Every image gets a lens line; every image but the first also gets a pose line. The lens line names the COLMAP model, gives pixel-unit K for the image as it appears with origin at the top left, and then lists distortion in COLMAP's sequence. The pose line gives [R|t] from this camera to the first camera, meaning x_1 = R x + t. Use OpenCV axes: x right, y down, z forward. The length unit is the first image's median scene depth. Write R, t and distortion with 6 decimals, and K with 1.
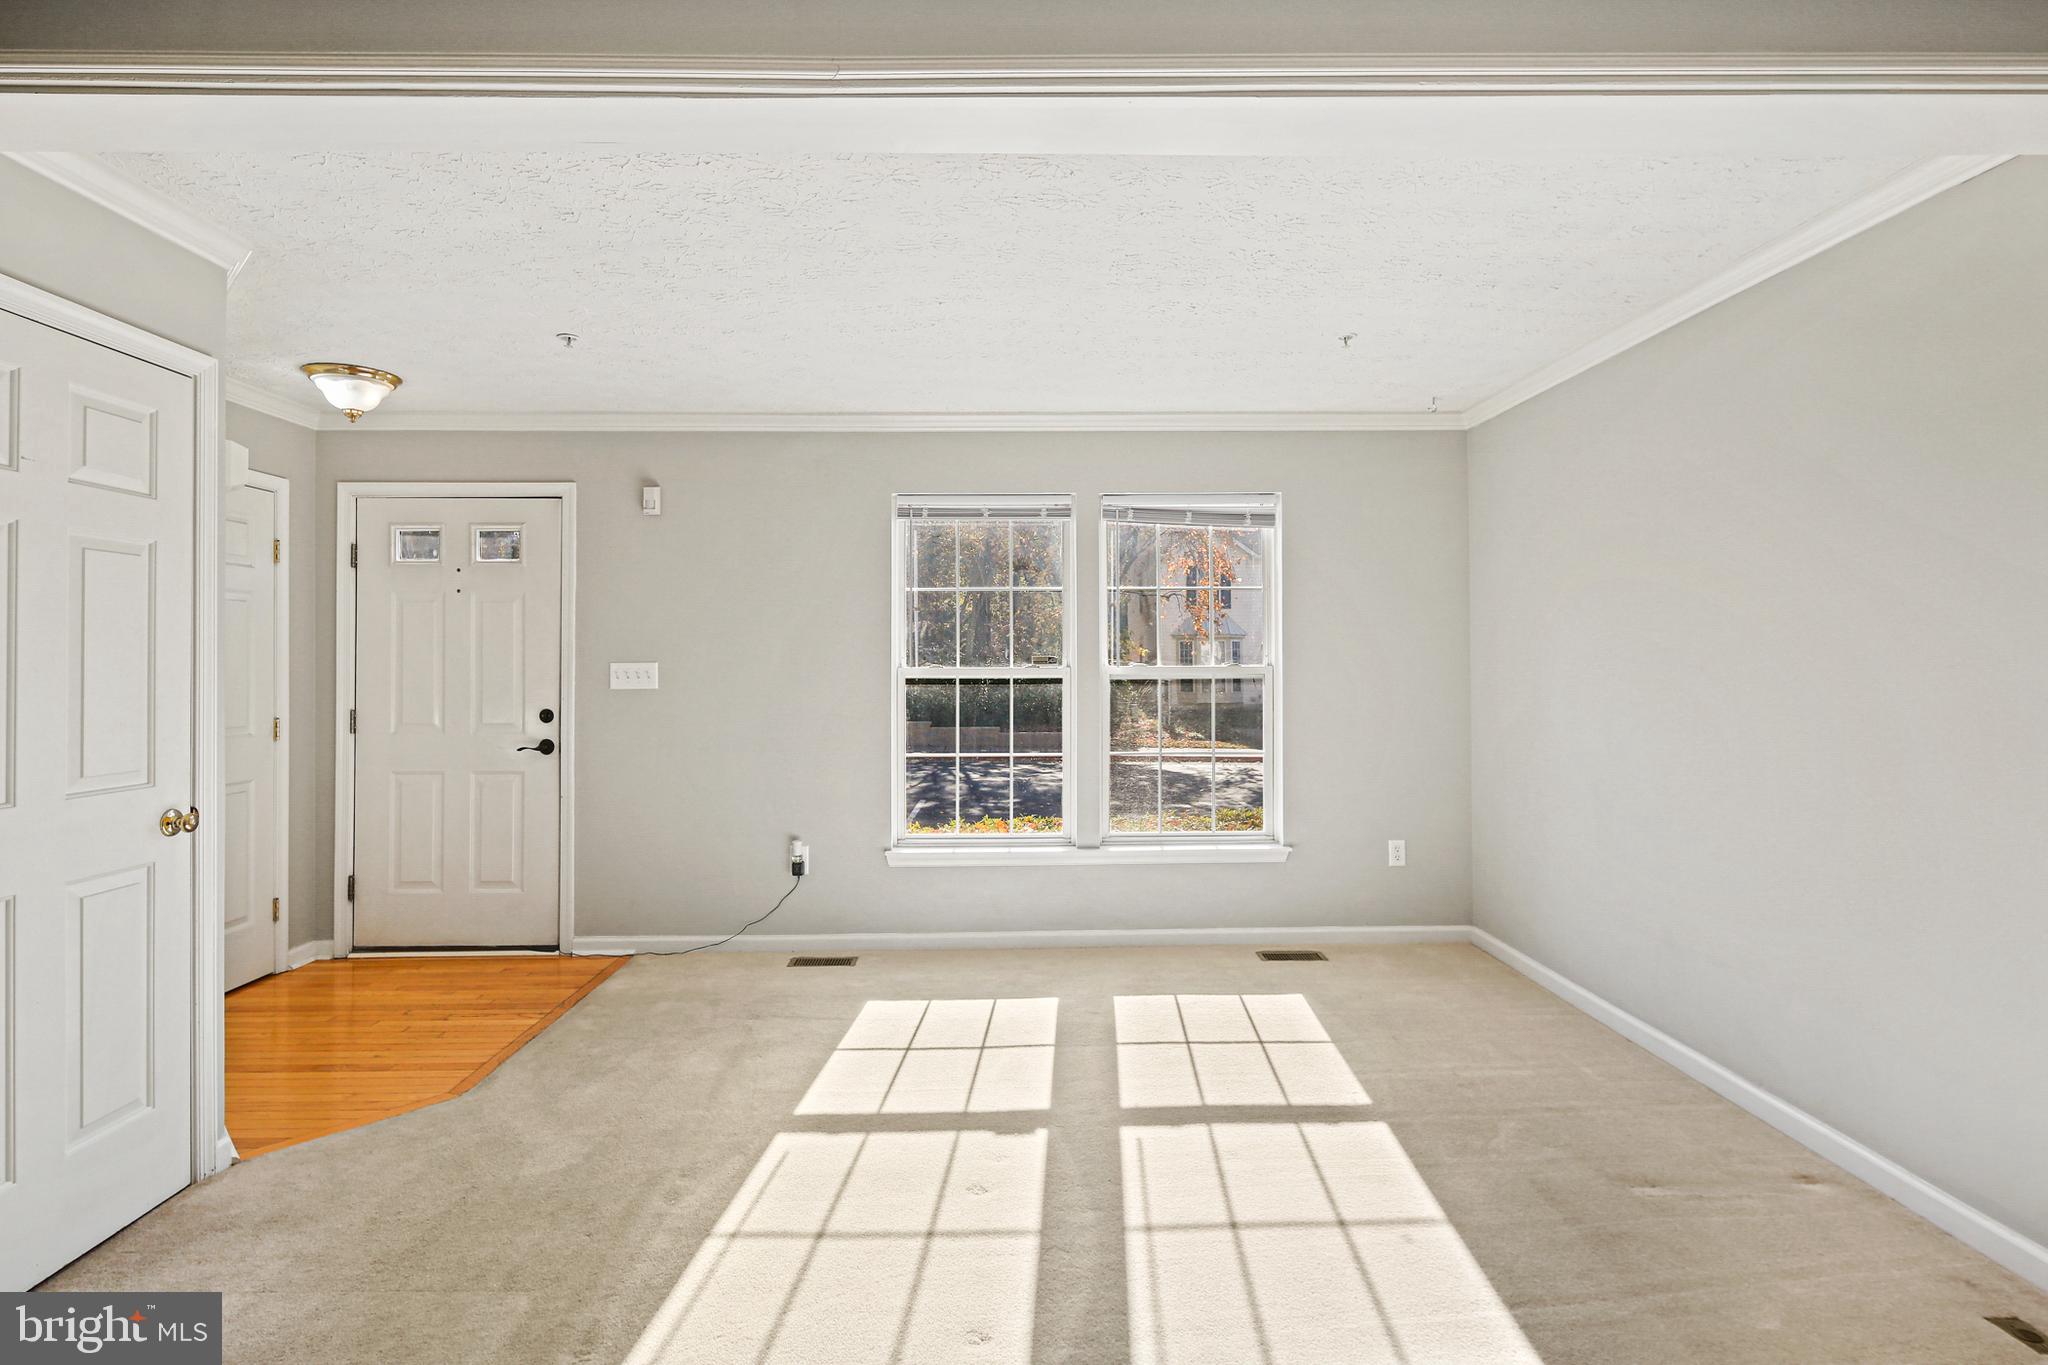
lens RADIAL K [[1000.0, 0, 1029.7], [0, 1000.0, 665.4], [0, 0, 1]] dist [0.003458, 0.000282]
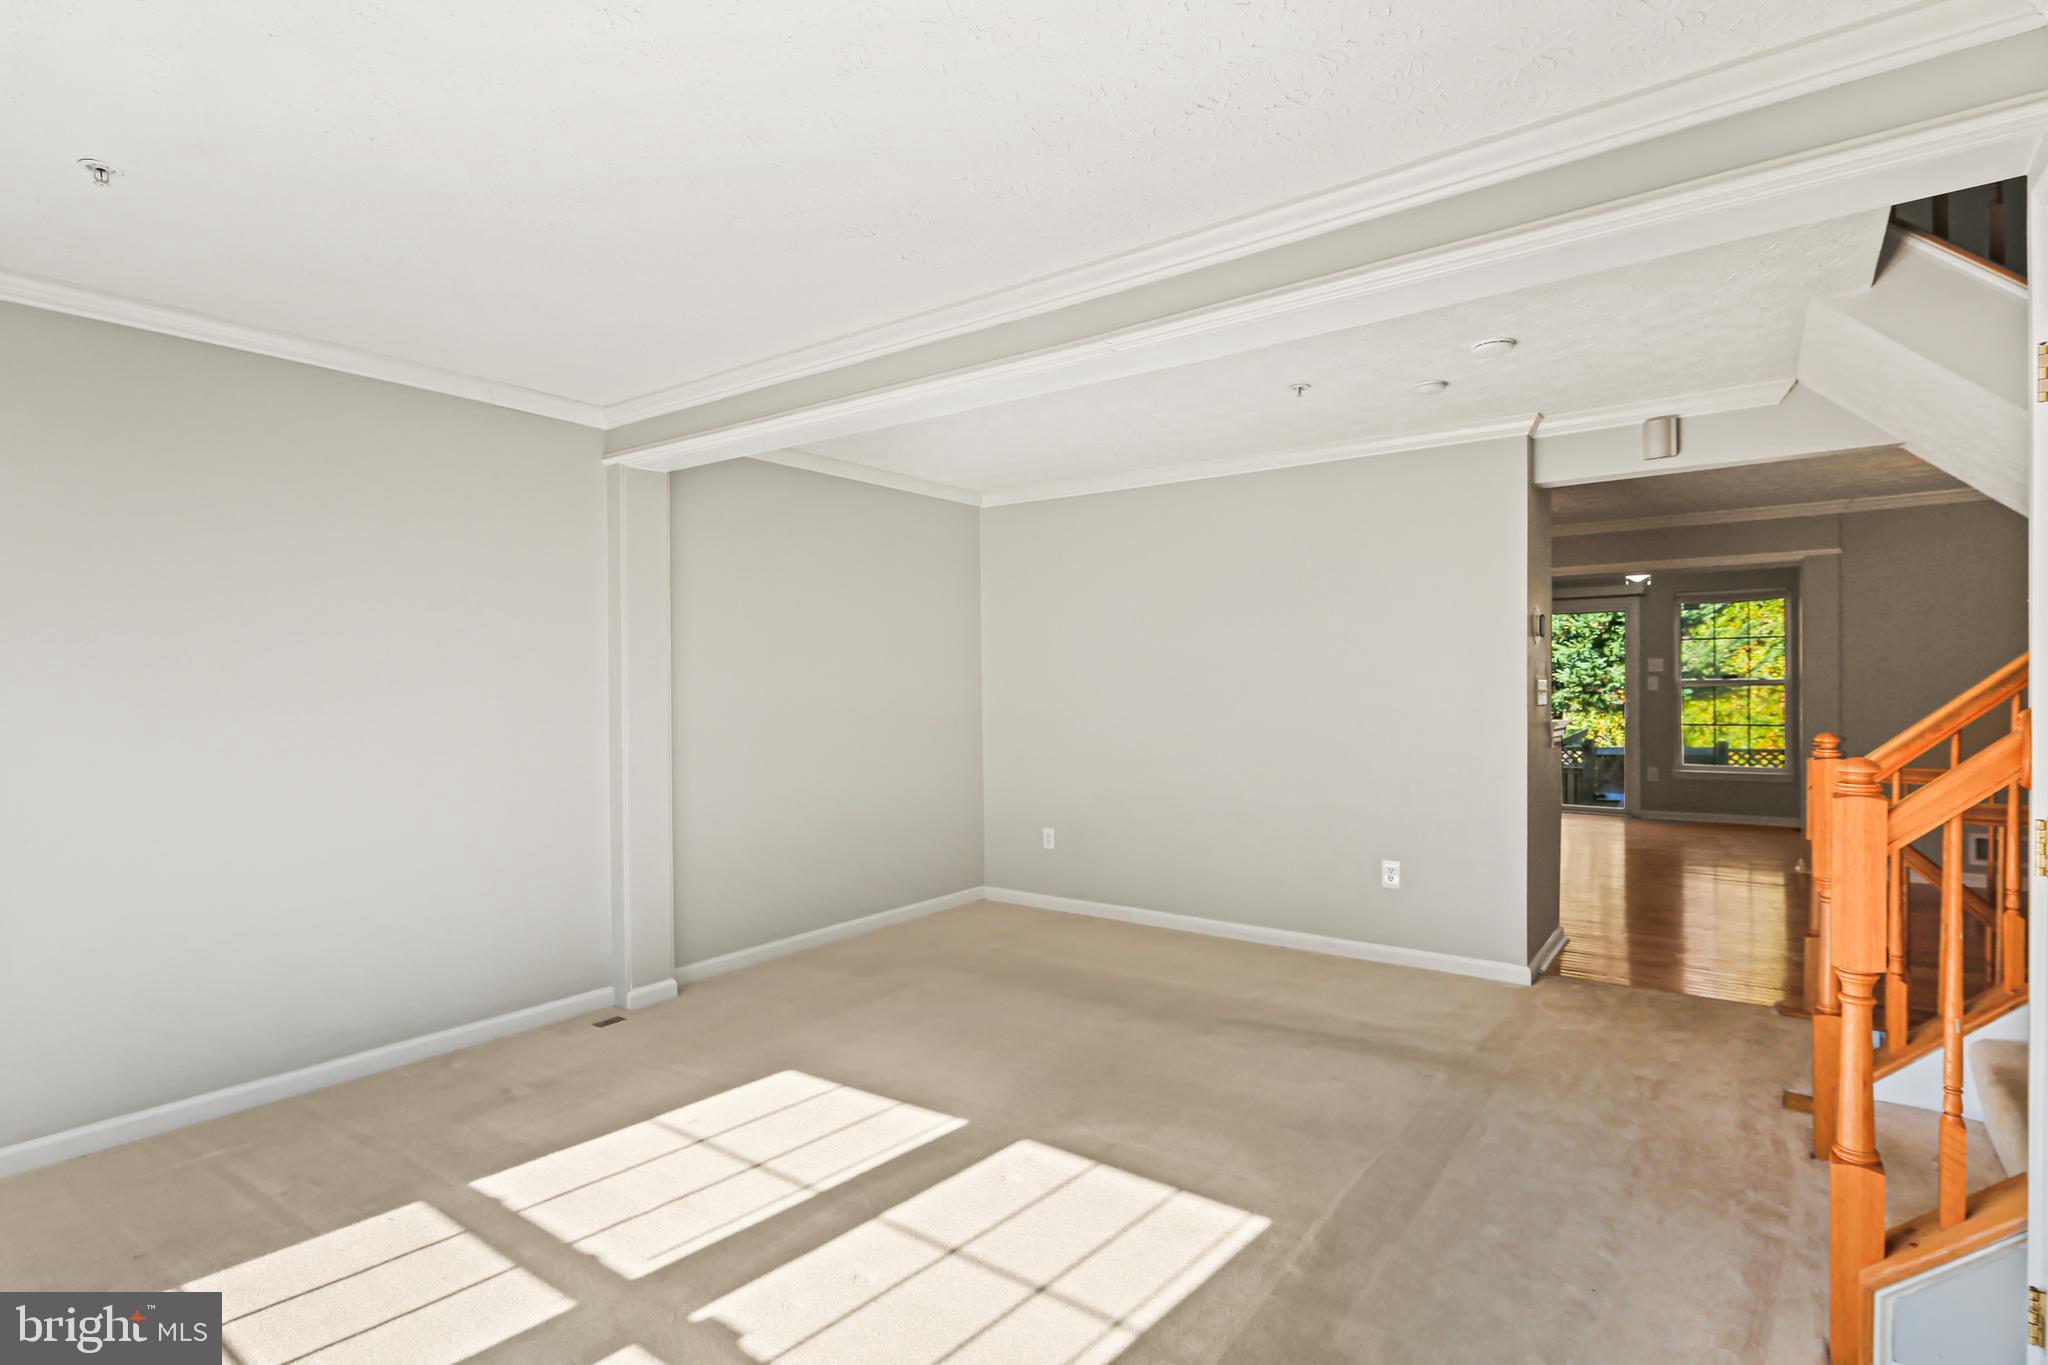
lens RADIAL K [[999.6, 0, 1022.0], [0, 999.6, 702.1], [0, 0, 1]] dist [0.006433, 0.000540]
pose [[-0.790005, 0.004317, 0.613085, -0.411058], [0.017863, 0.999713, 0.015978, -0.001546], [-0.612840, 0.023574, -0.789855, 0.923846]]
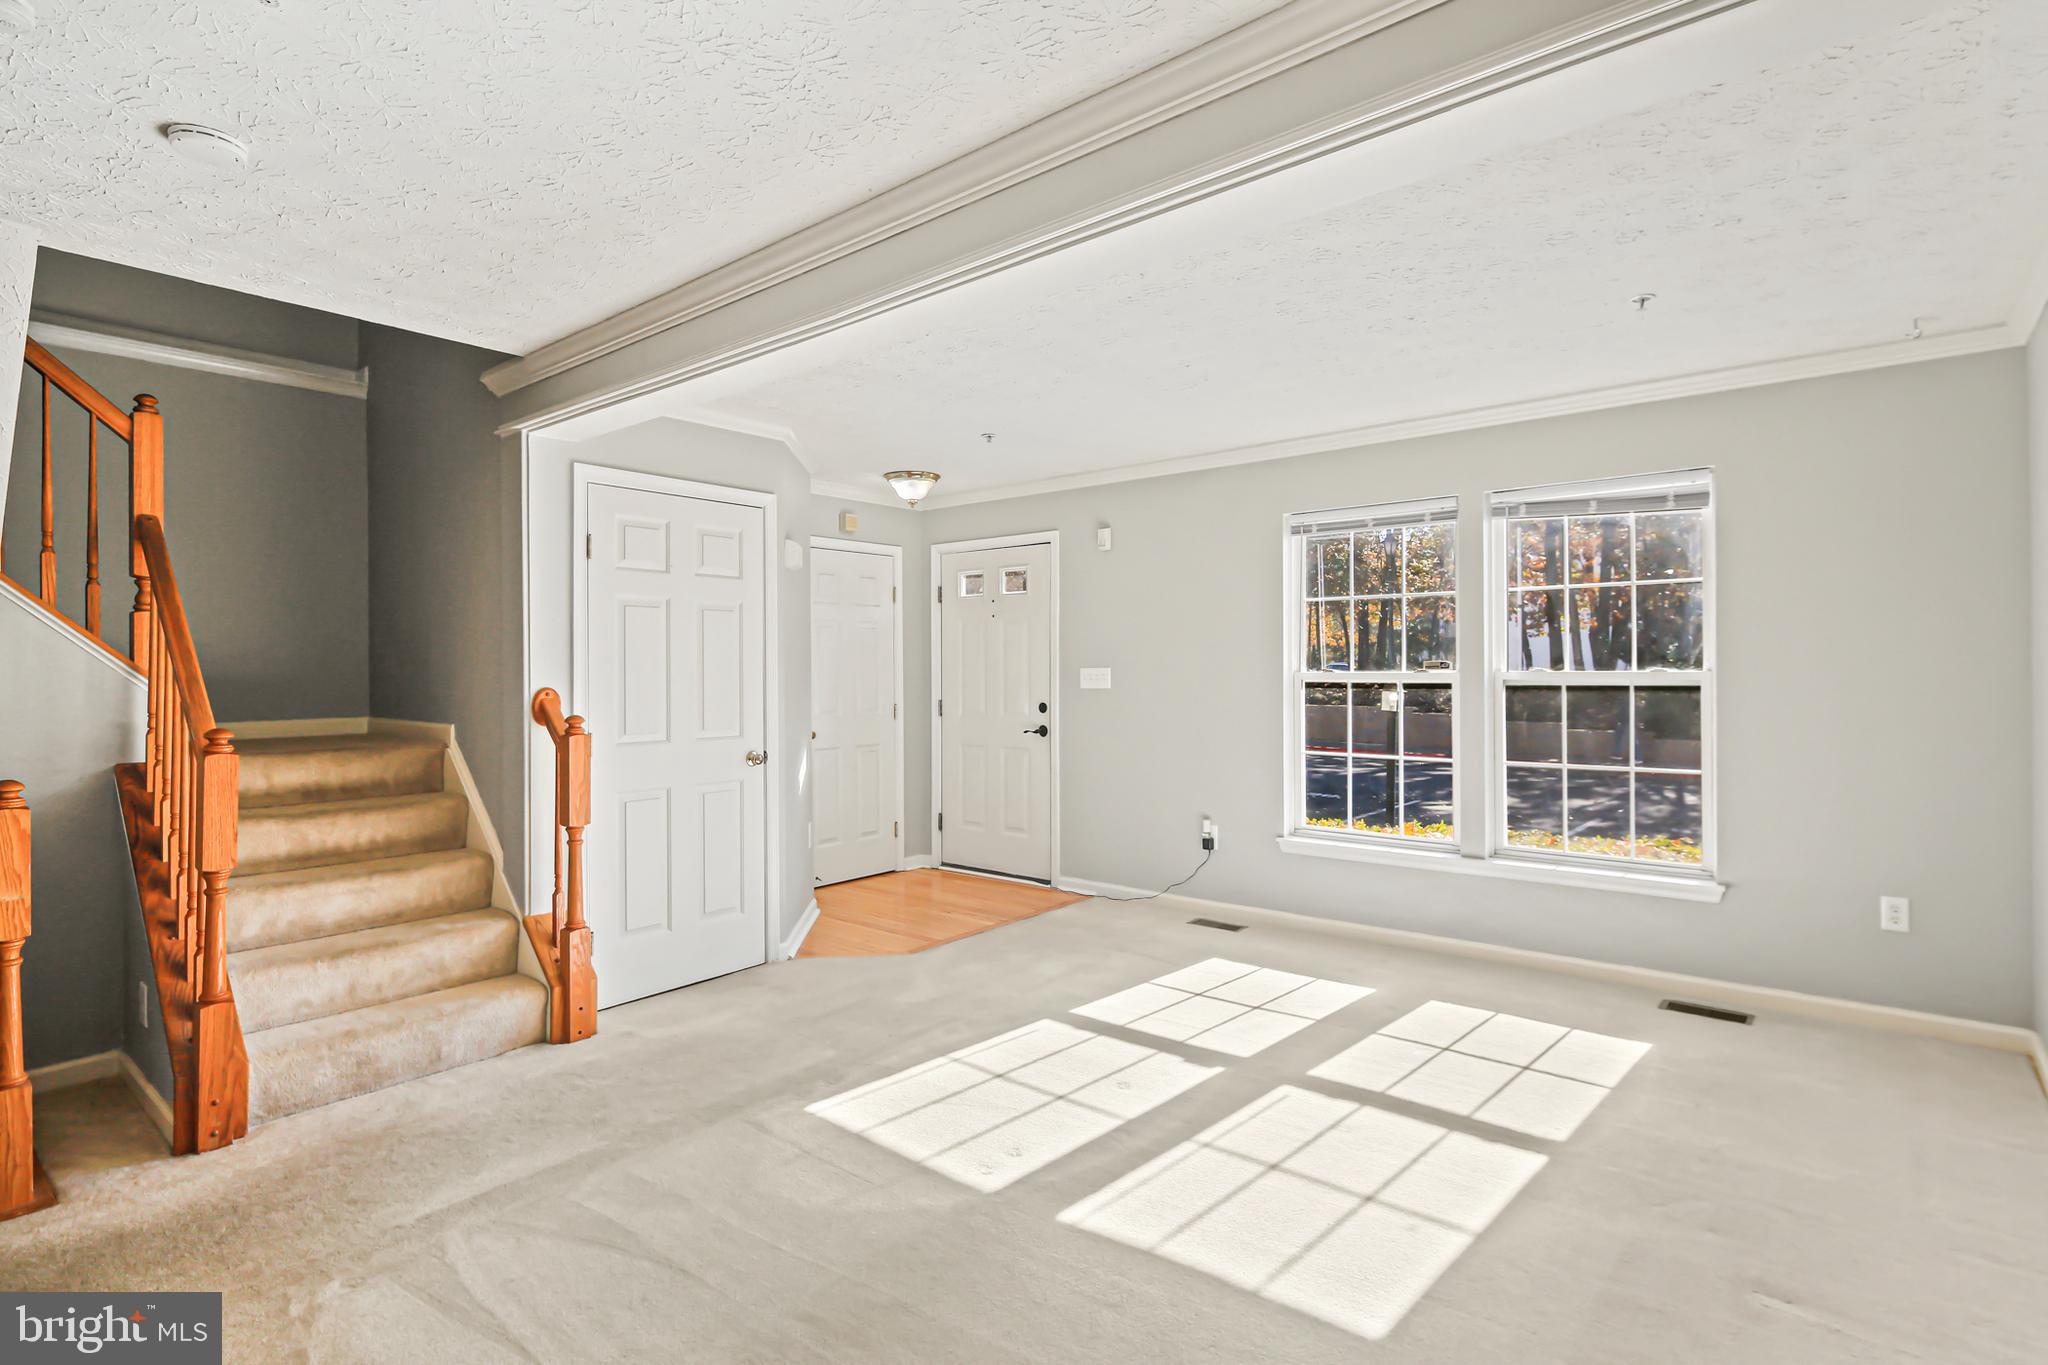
lens RADIAL K [[991.4, 0, 1028.5], [0, 991.4, 683.5], [0, 0, 1]] dist [0.001943, -0.001583]
pose [[0.759143, 0.010213, -0.650844, 0.384353], [0.000793, 0.999862, 0.016615, -0.003859], [0.650924, -0.013129, 0.759029, -0.014620]]
